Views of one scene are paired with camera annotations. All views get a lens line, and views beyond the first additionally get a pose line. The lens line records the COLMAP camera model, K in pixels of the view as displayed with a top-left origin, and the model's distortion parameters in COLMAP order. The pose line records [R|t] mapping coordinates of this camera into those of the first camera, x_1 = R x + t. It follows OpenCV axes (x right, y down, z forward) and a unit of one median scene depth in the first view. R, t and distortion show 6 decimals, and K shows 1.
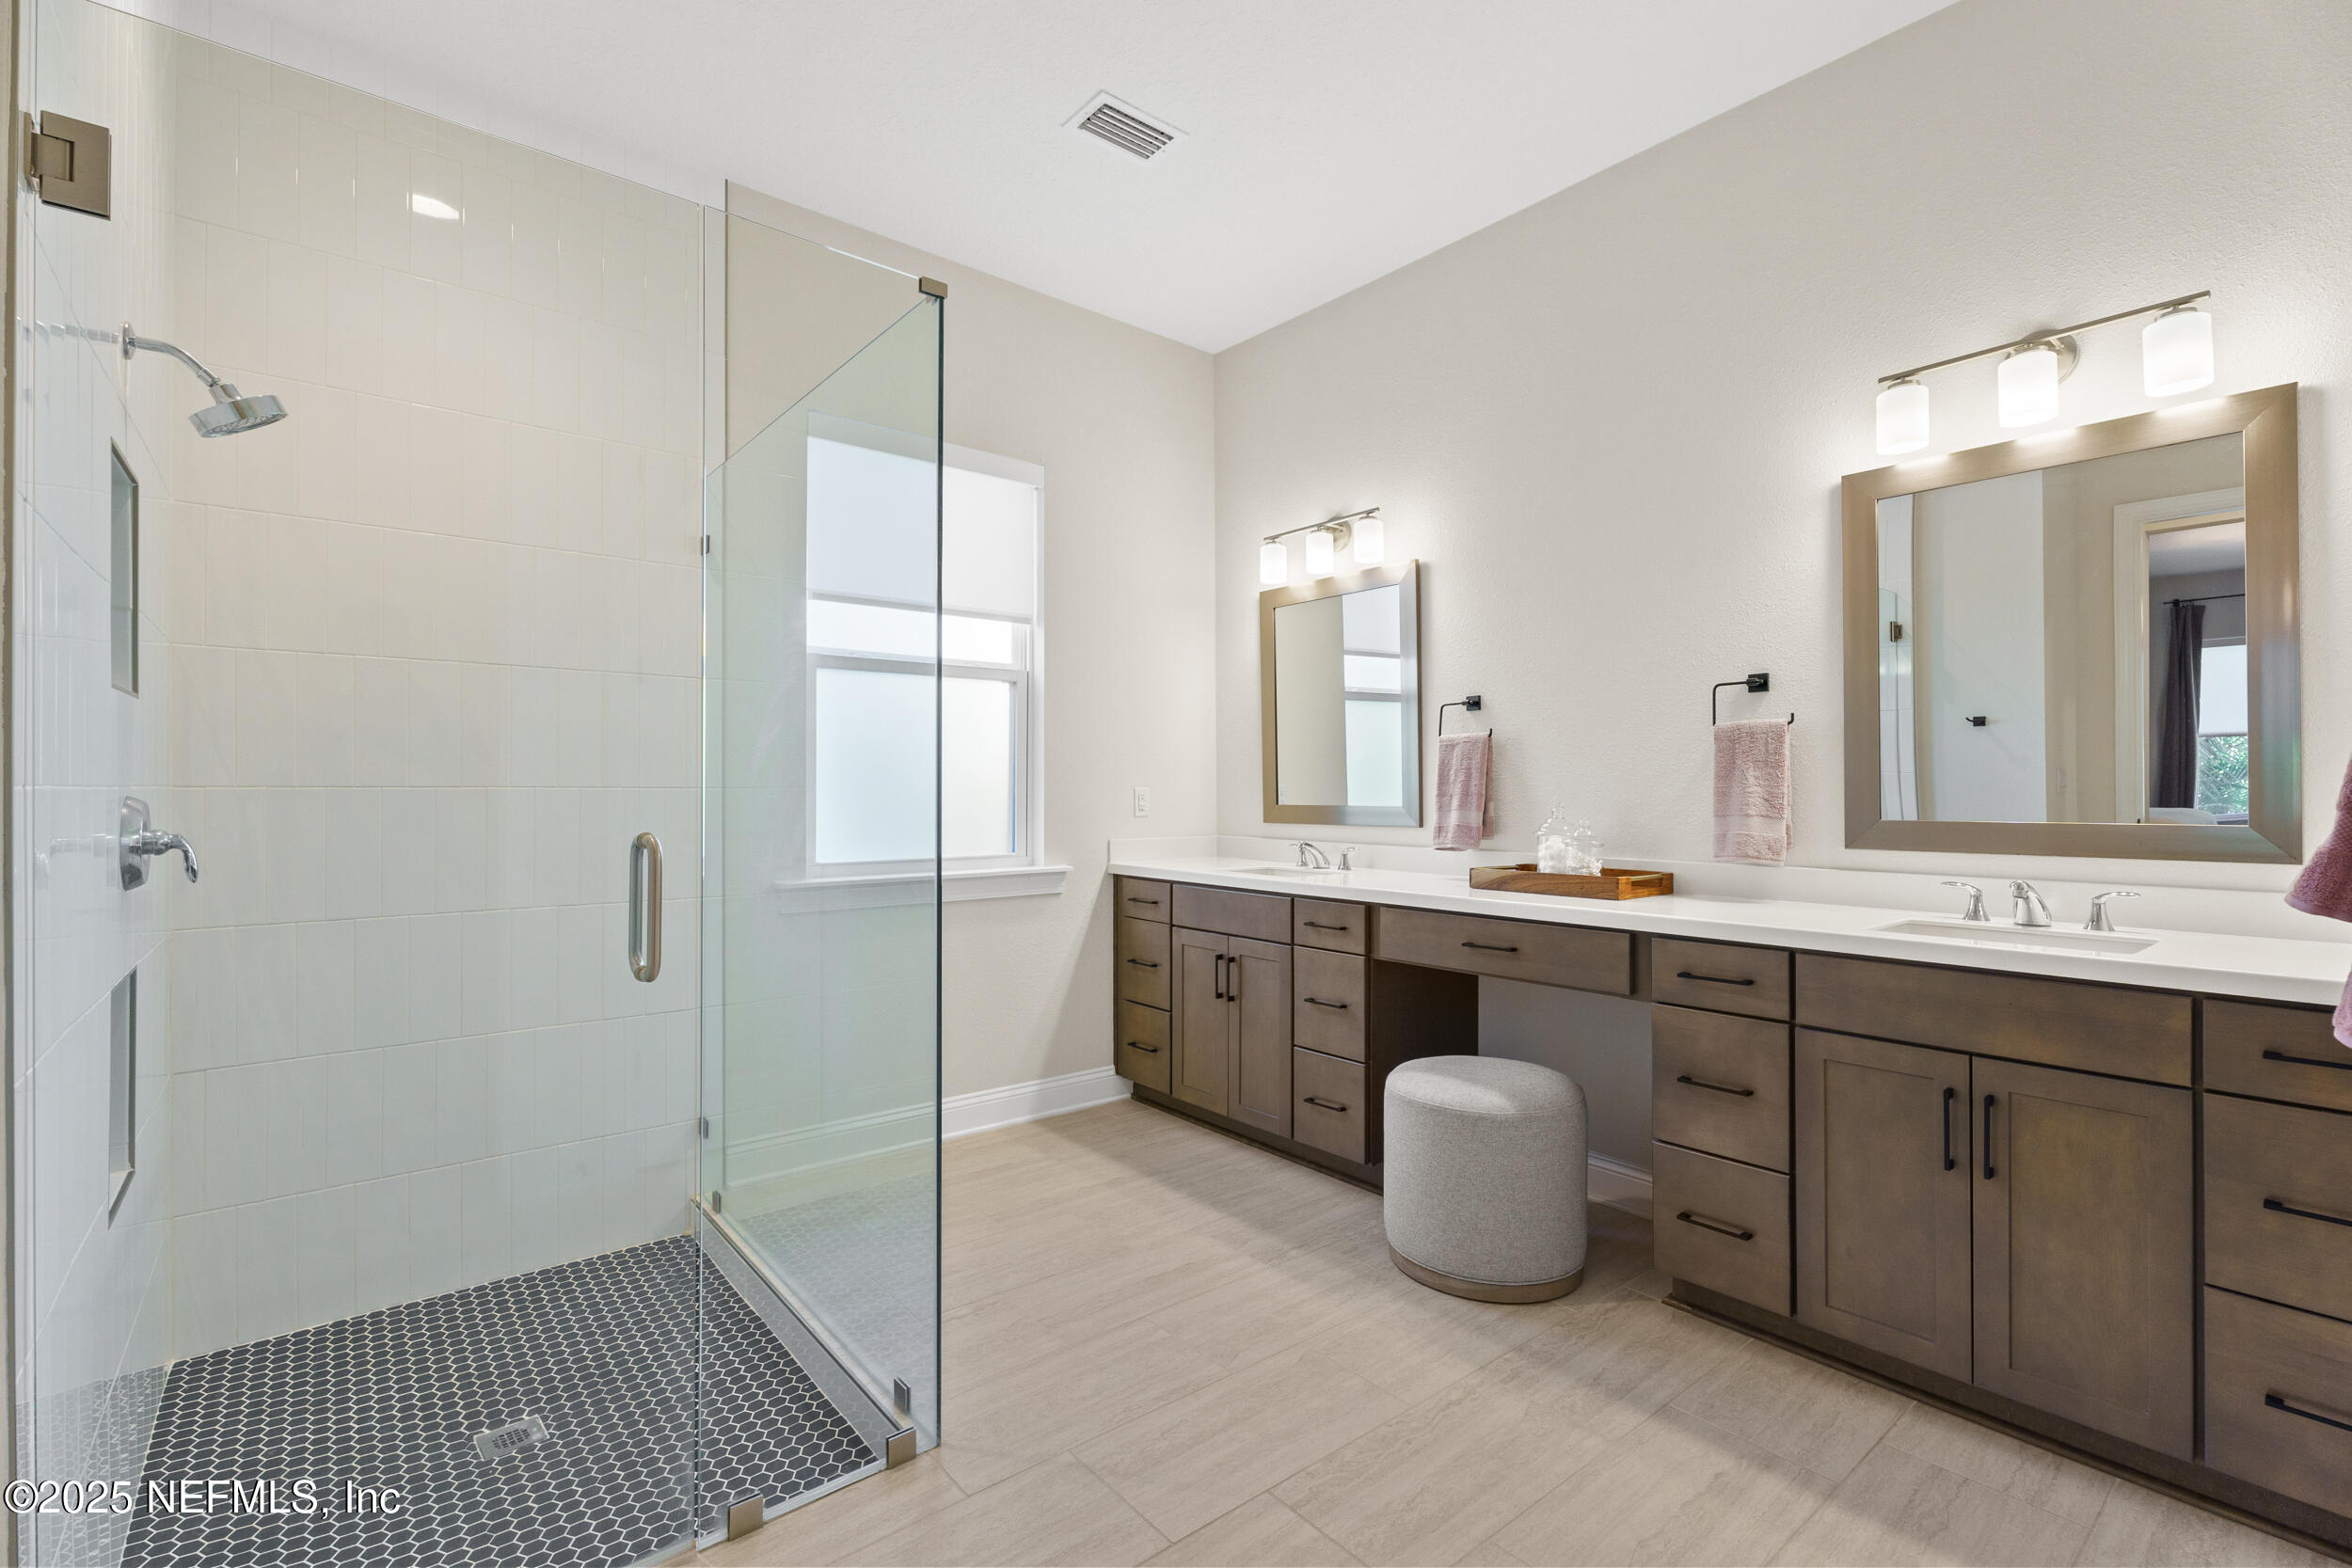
lens RADIAL K [[1032.8, 0, 1175.1], [0, 1032.8, 783.7], [0, 0, 1]] dist [-0.001489, 0.000624]
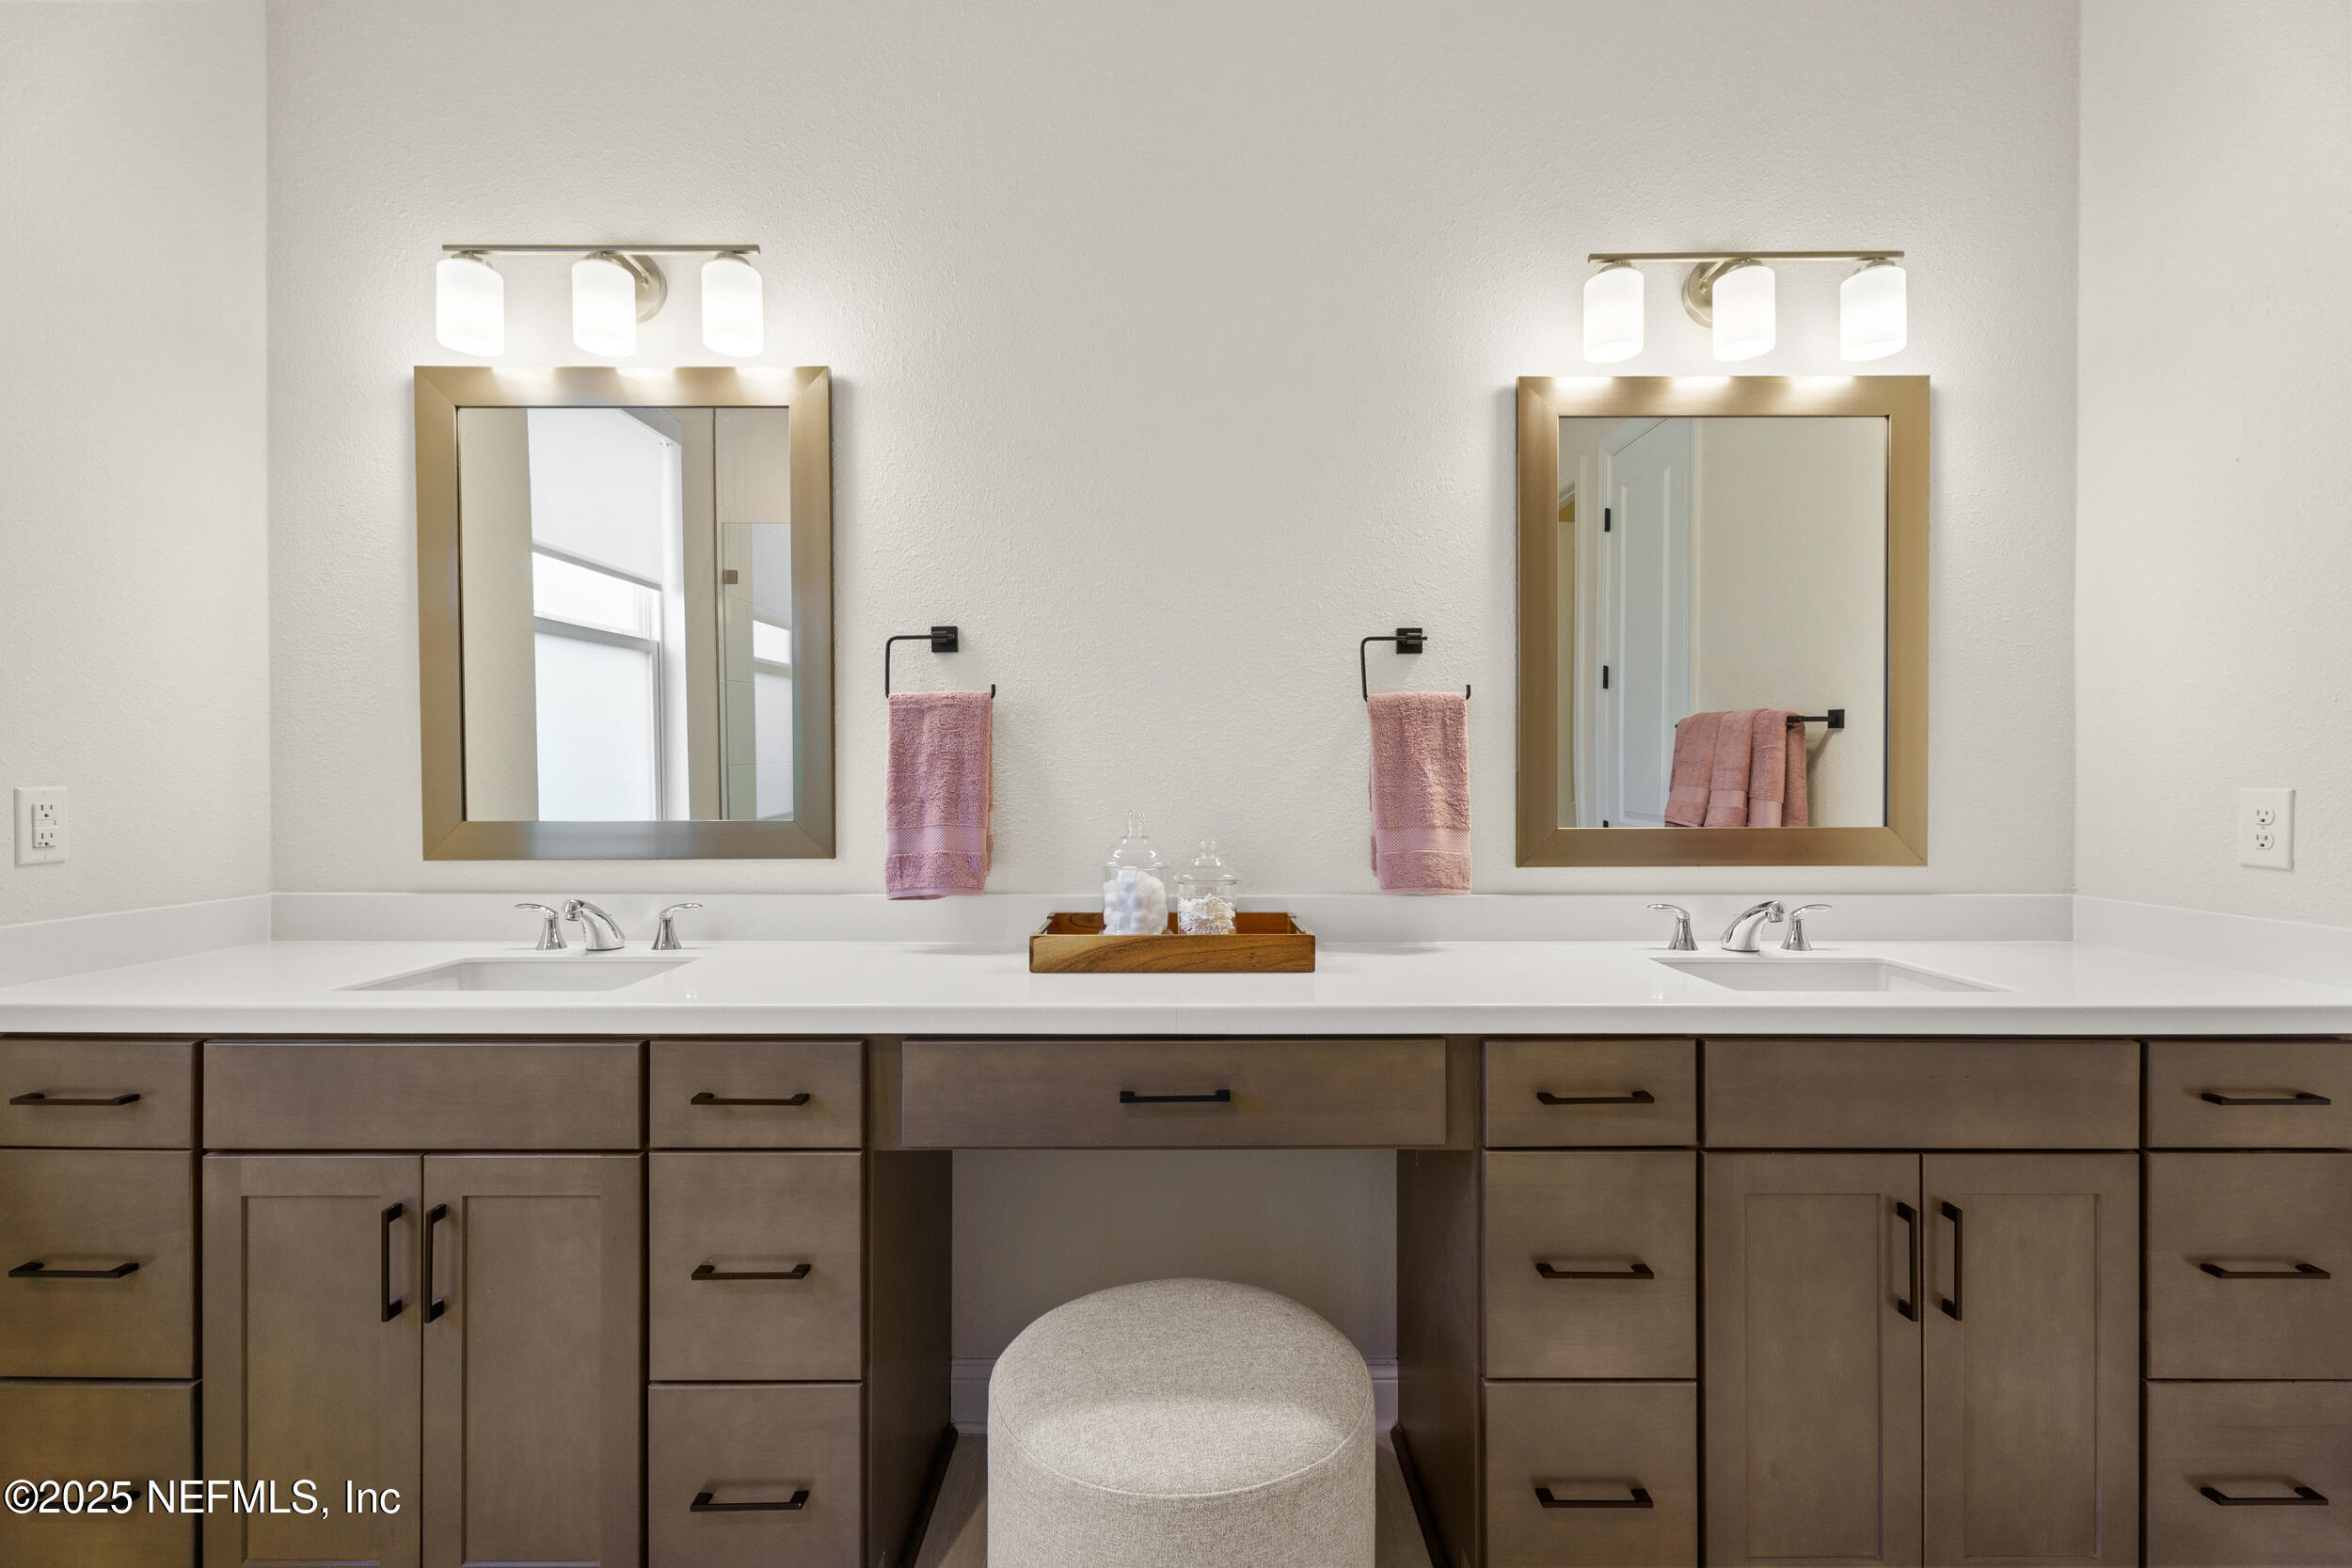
lens RADIAL K [[1032.8, 0, 1178.2], [0, 1032.8, 790.7], [0, 0, 1]] dist [-0.001489, 0.000624]
pose [[0.633873, -0.002489, 0.773433, -0.081599], [-0.004421, 0.999967, 0.006842, 0.001939], [-0.773424, -0.007756, 0.633841, 0.588167]]
